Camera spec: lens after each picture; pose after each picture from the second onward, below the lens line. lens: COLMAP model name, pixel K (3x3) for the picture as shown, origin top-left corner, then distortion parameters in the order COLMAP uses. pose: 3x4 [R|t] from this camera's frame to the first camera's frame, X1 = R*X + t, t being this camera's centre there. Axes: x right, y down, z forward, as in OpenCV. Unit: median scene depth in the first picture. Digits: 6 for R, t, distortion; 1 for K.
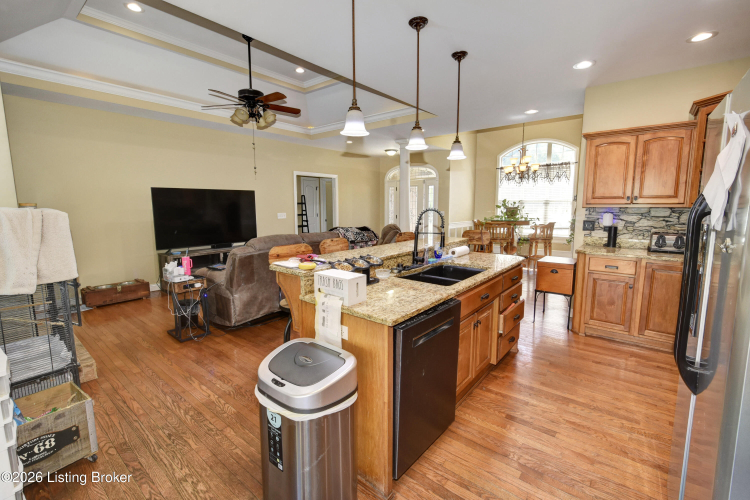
lens RADIAL K [[330.2, 0, 372.3], [0, 330.2, 246.3], [0, 0, 1]] dist [0.000197, 0.001422]
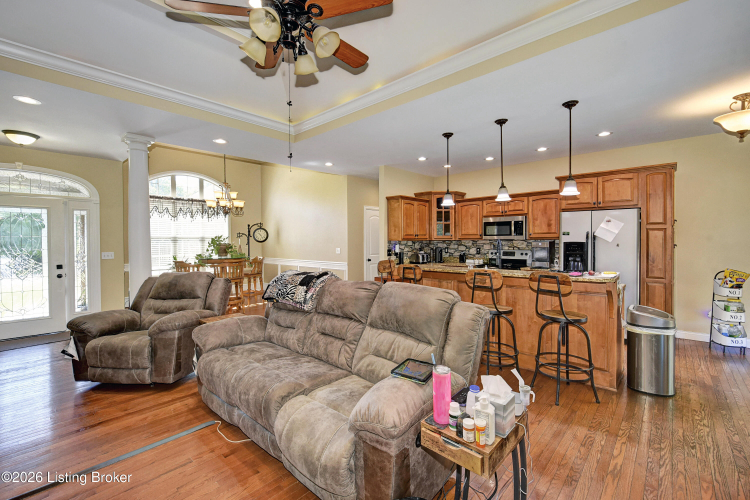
lens RADIAL K [[330.2, 0, 382.2], [0, 330.2, 244.8], [0, 0, 1]] dist [0.000197, 0.001422]
pose [[0.035982, -0.014452, 0.999248, -0.904378], [0.135958, 0.990670, 0.009433, -0.119340], [-0.990061, 0.135517, 0.037611, 0.986464]]
